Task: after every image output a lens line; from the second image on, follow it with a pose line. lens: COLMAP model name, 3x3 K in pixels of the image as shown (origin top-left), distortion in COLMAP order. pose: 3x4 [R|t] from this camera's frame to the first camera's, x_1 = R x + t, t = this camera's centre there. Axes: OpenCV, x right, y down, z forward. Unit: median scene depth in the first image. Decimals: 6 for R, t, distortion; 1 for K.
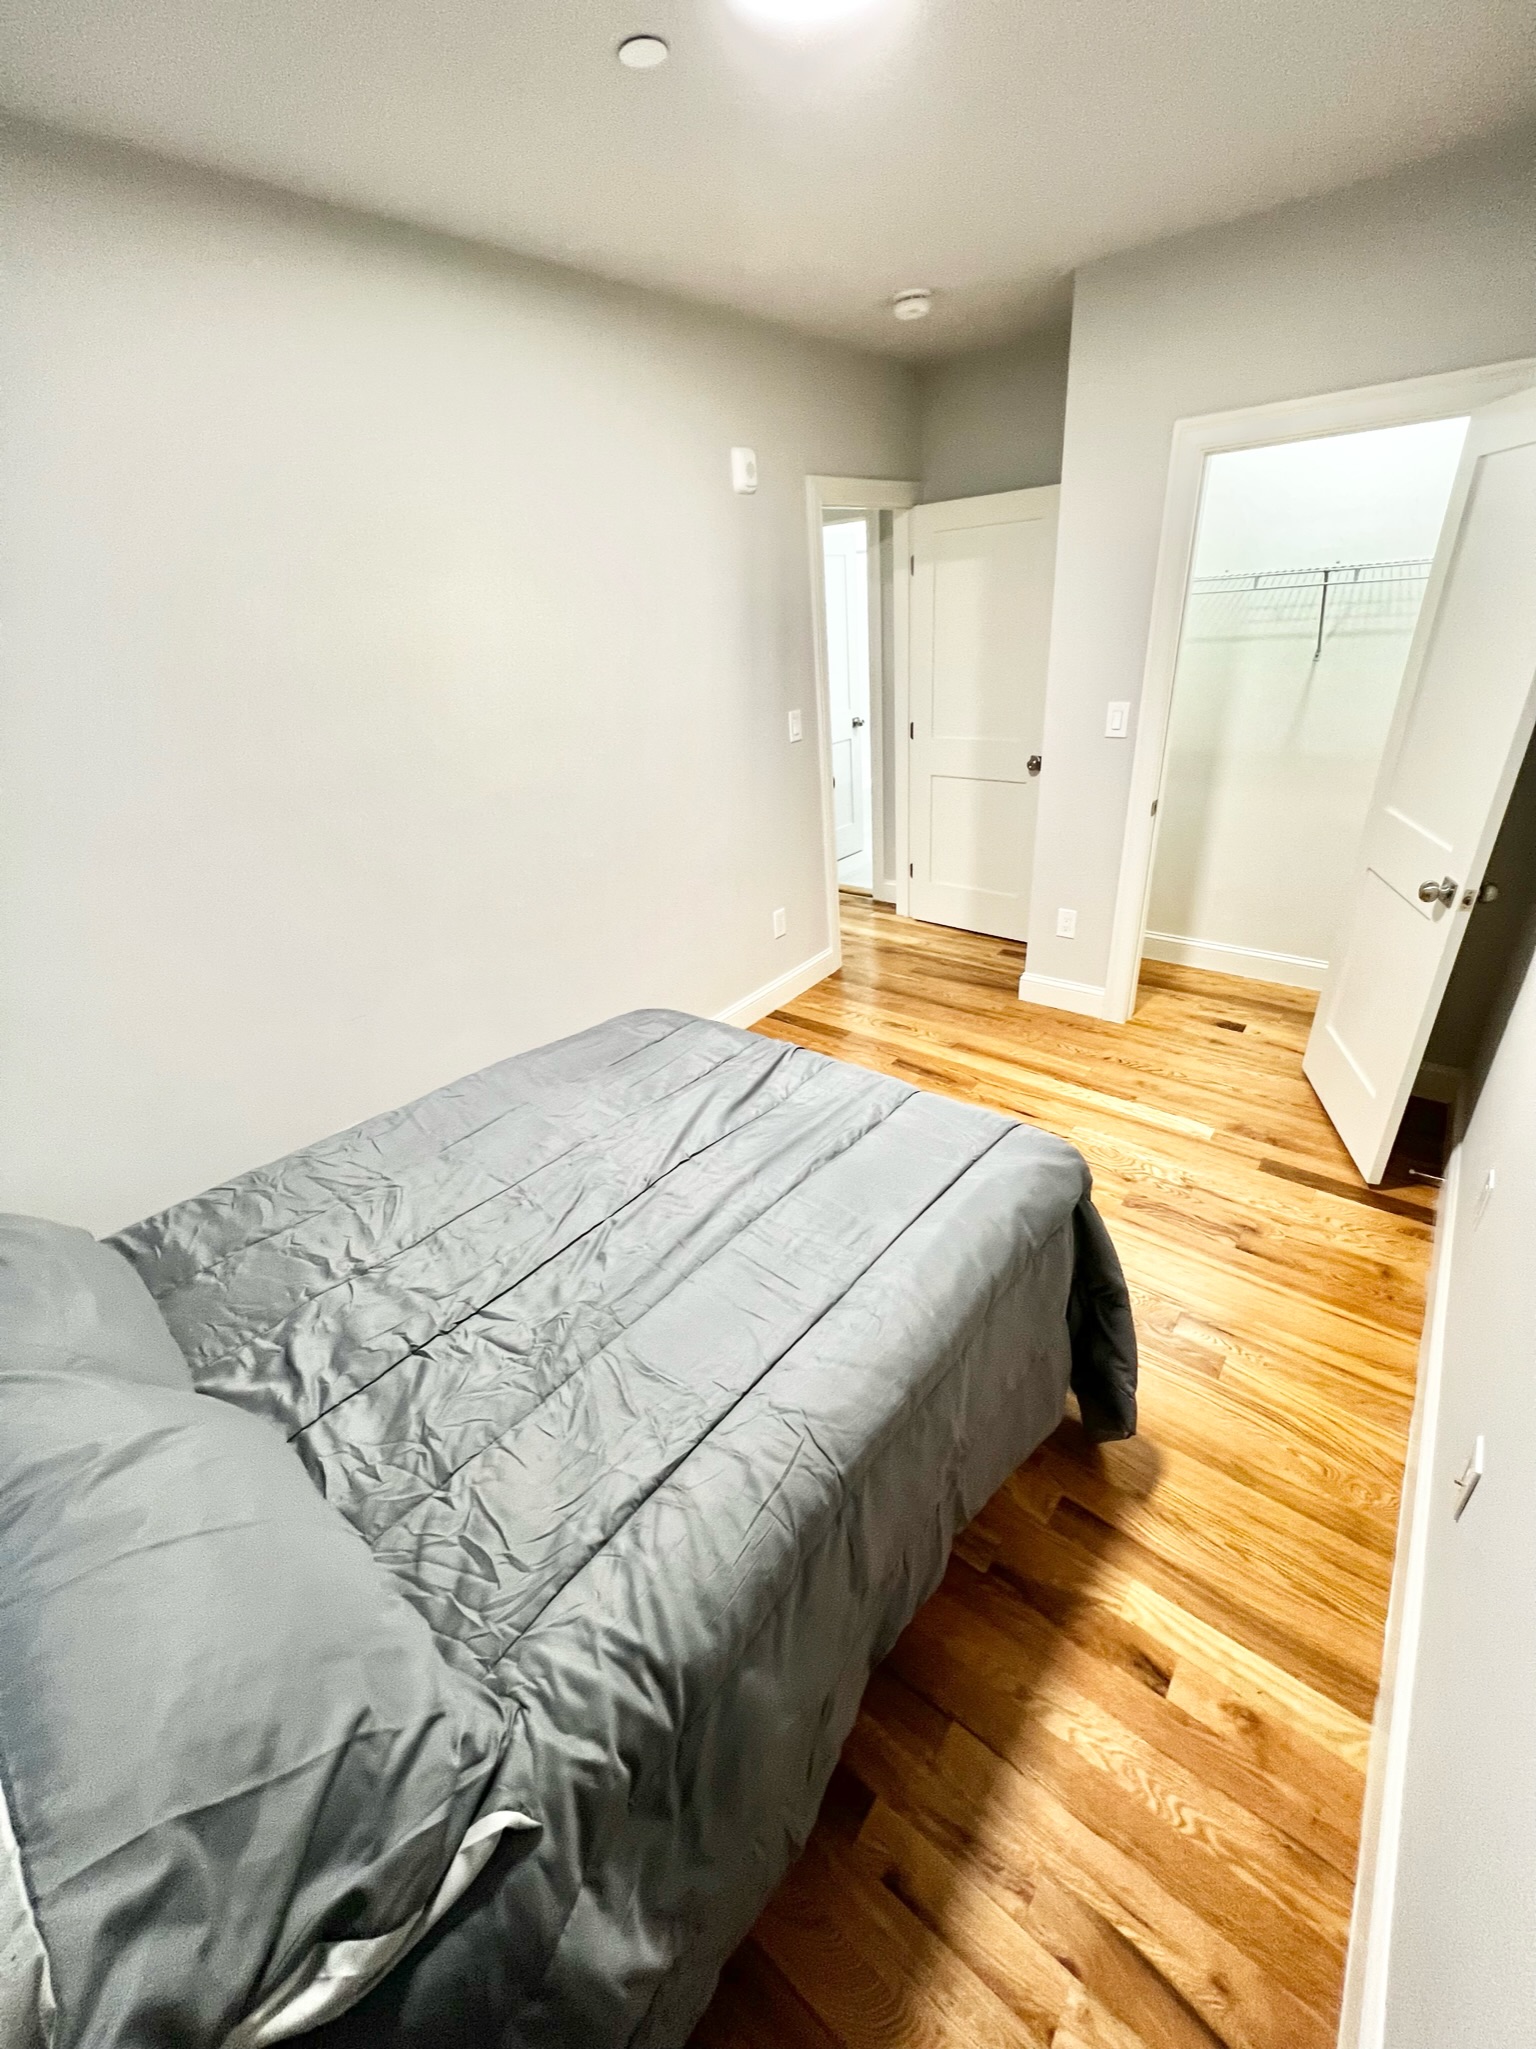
lens RADIAL K [[822.4, 0, 766.7], [0, 822.4, 1017.3], [0, 0, 1]] dist [0.002609, 0.000321]
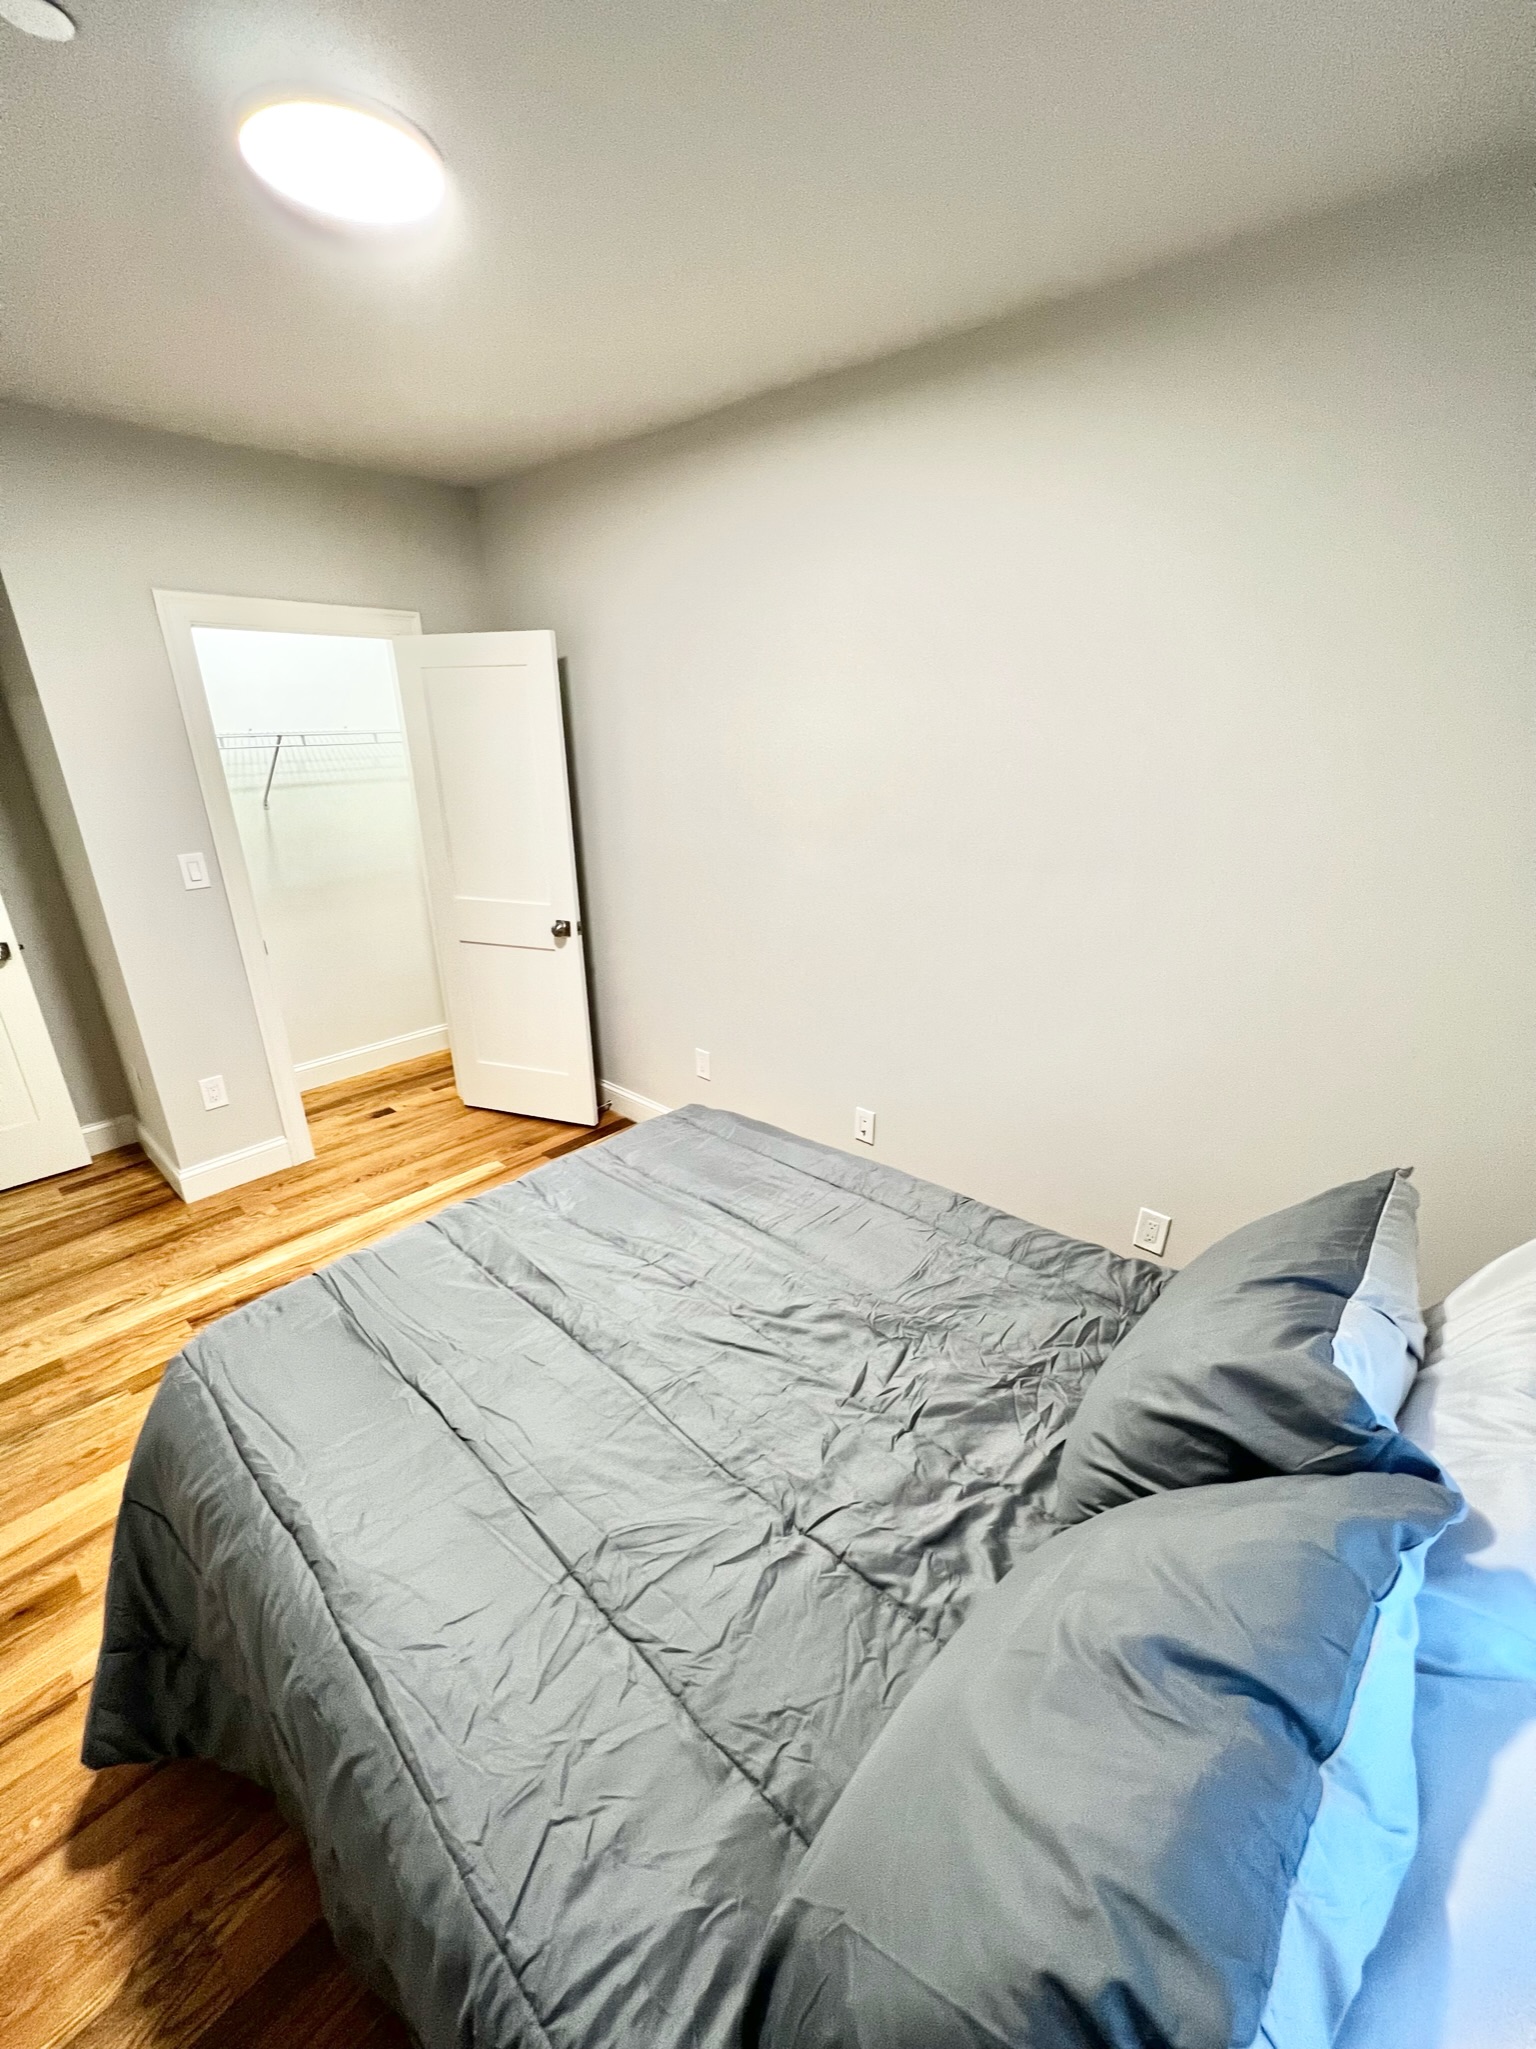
lens RADIAL K [[815.7, 0, 774.0], [0, 815.7, 1028.1], [0, 0, 1]] dist [-0.003770, 0.000644]
pose [[0.044997, -0.288229, 0.956504, -0.611088], [0.456343, 0.857667, 0.236978, -0.149648], [-0.888665, 0.425831, 0.170124, 0.392508]]
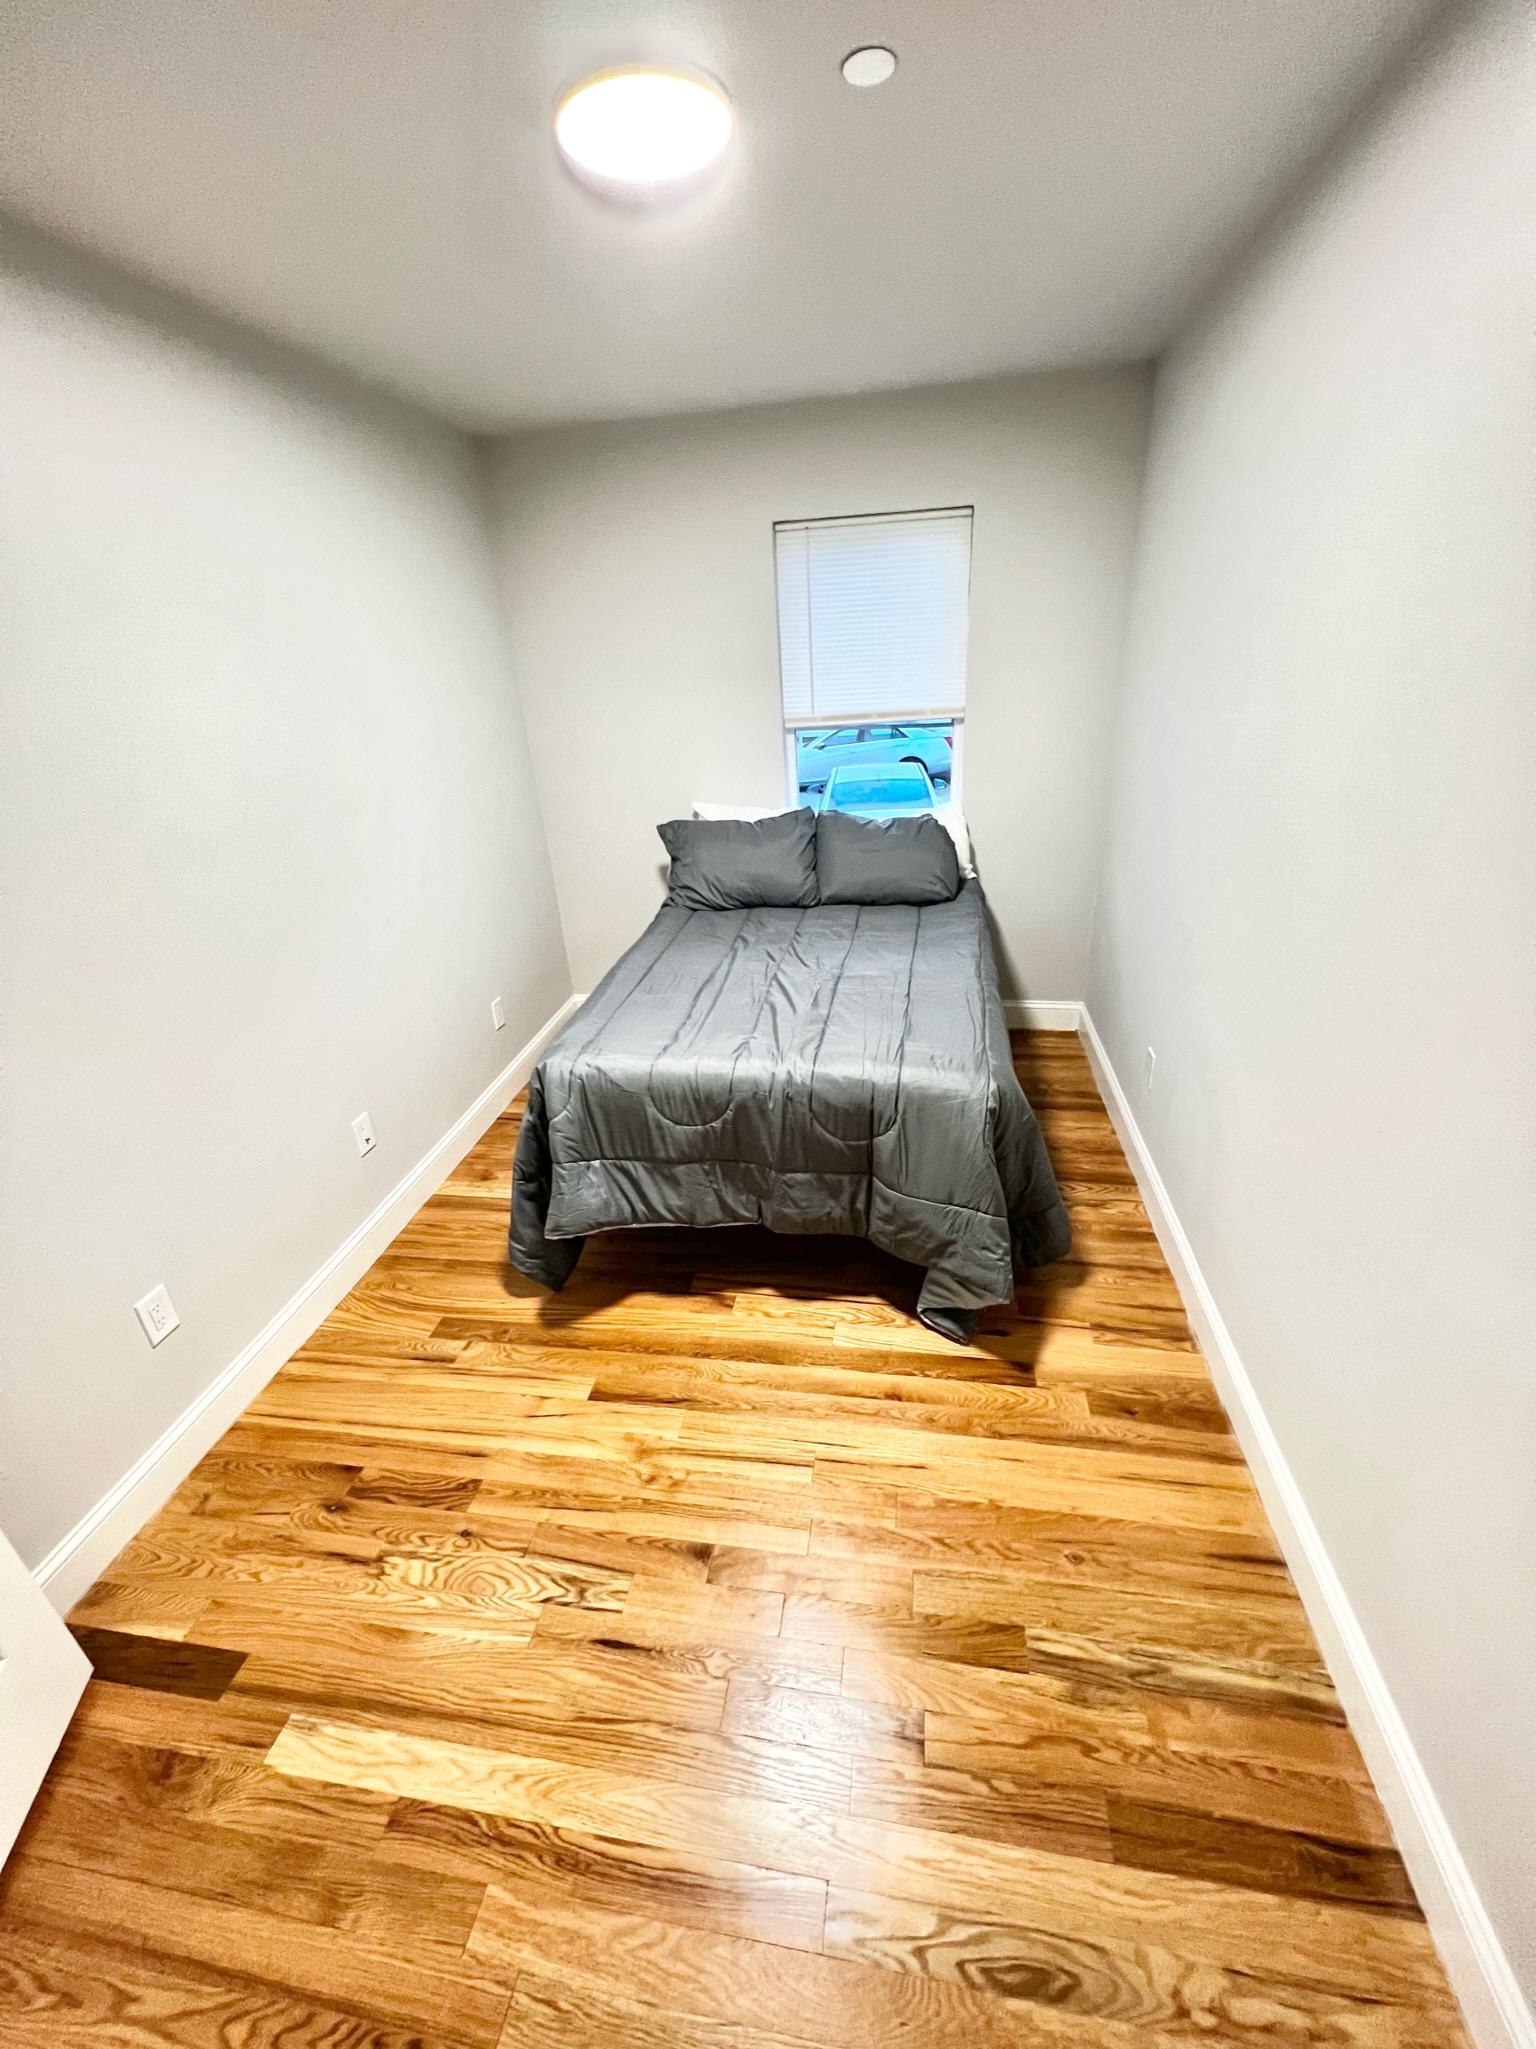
lens RADIAL K [[815.7, 0, 774.0], [0, 815.7, 1028.1], [0, 0, 1]] dist [-0.003770, 0.000644]
pose [[-0.861606, 0.317767, -0.395802, 0.369172], [-0.115915, 0.635997, 0.762936, -0.667518], [0.494165, 0.703230, -0.511144, 1.248492]]
